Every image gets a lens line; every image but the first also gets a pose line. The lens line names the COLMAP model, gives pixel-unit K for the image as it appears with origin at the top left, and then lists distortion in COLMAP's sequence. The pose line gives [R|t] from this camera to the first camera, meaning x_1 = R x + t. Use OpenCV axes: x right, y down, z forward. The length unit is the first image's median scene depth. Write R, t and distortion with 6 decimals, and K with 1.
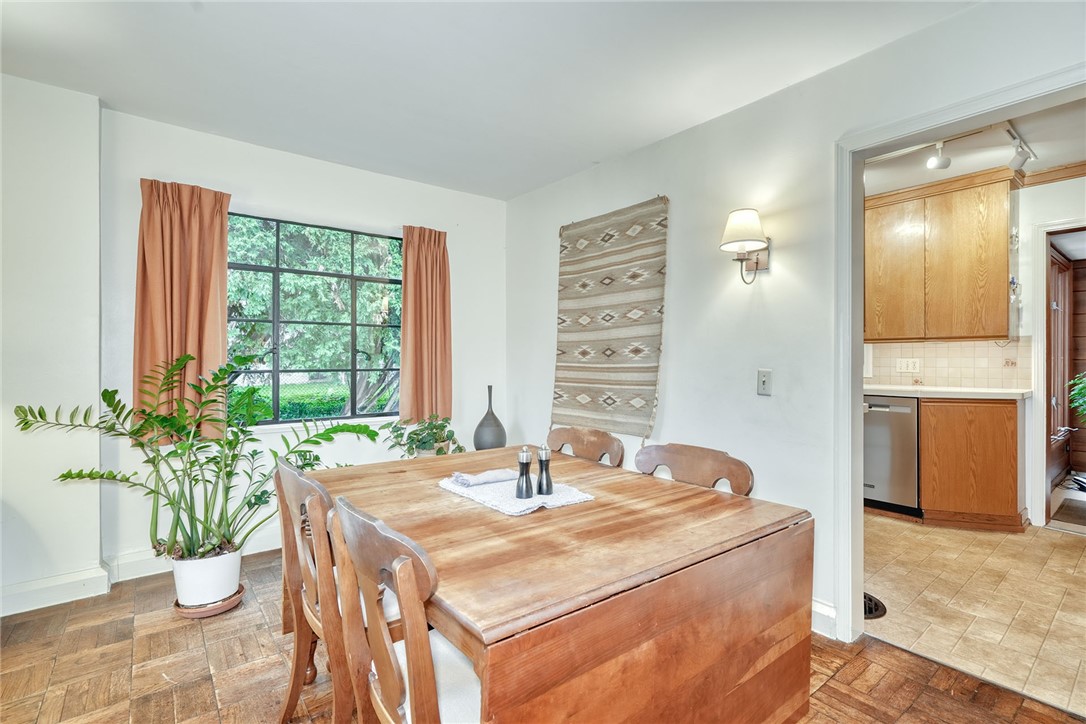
lens RADIAL K [[492.5, 0, 550.3], [0, 492.5, 358.3], [0, 0, 1]] dist [-0.015354, 0.004949]
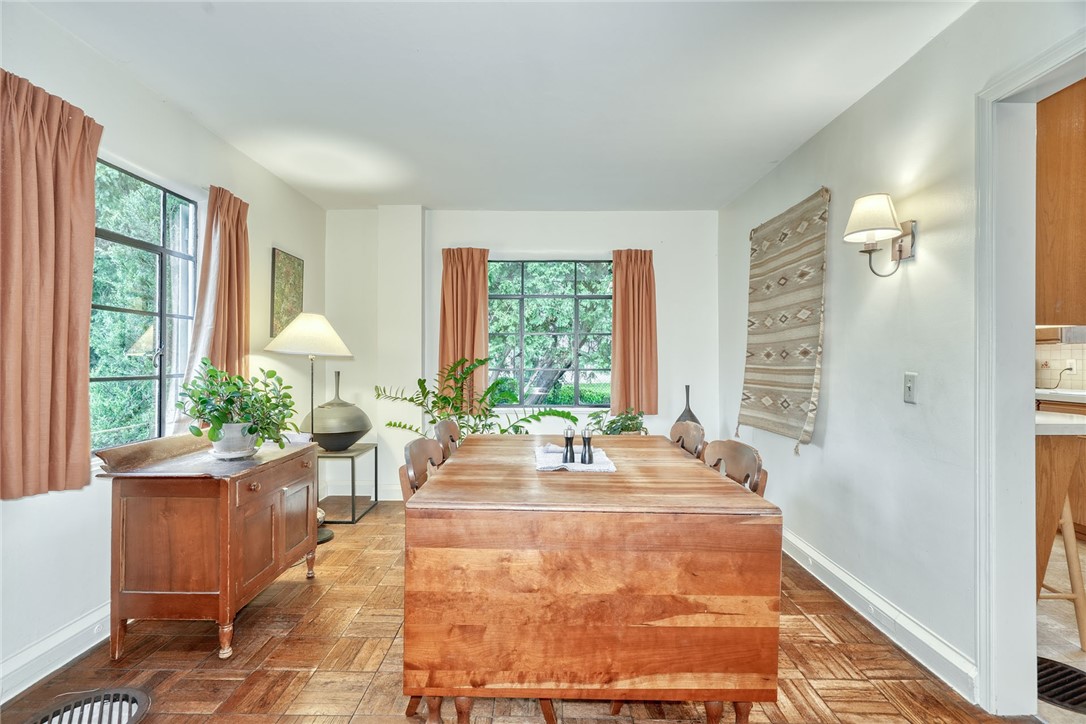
lens RADIAL K [[492.5, 0, 559.5], [0, 492.5, 361.4], [0, 0, 1]] dist [-0.015354, 0.004949]
pose [[0.794863, 0.000976, -0.606788, 0.375643], [0.000367, 0.999998, 0.002090, -0.000201], [0.606789, -0.001884, 0.794861, -0.046317]]
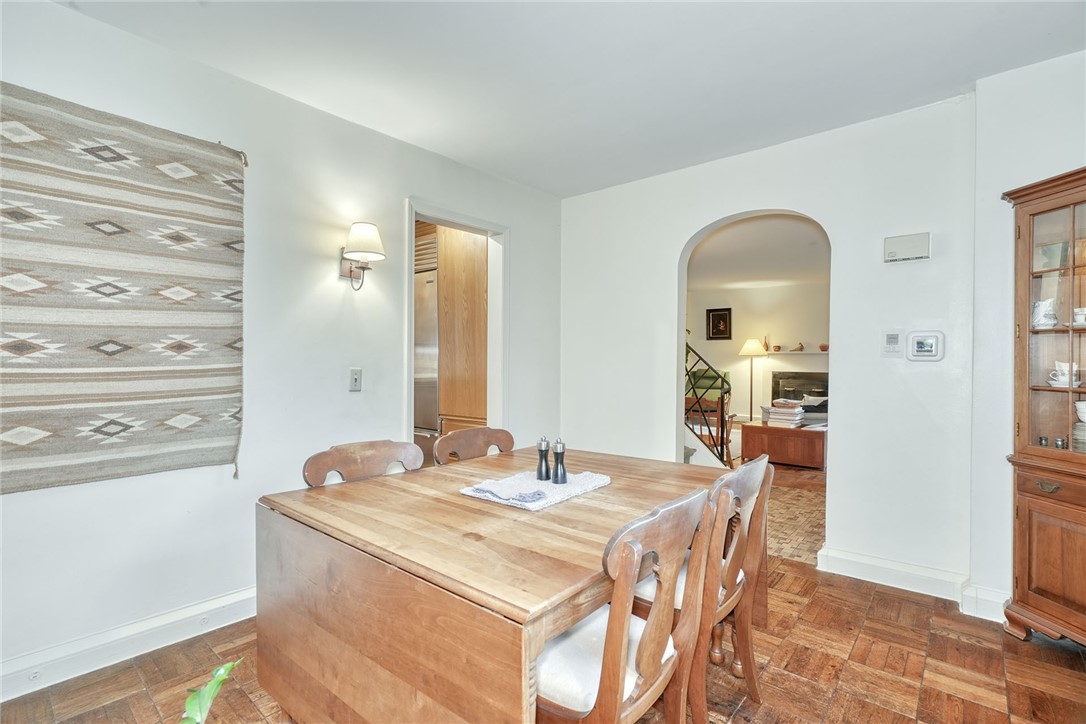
lens RADIAL K [[492.5, 0, 535.2], [0, 492.5, 363.7], [0, 0, 1]] dist [-0.015354, 0.004949]
pose [[-0.155677, -0.016149, 0.987676, -0.583164], [-0.008533, 0.999851, 0.015003, -0.006186], [-0.987771, -0.006092, -0.155792, 0.615470]]
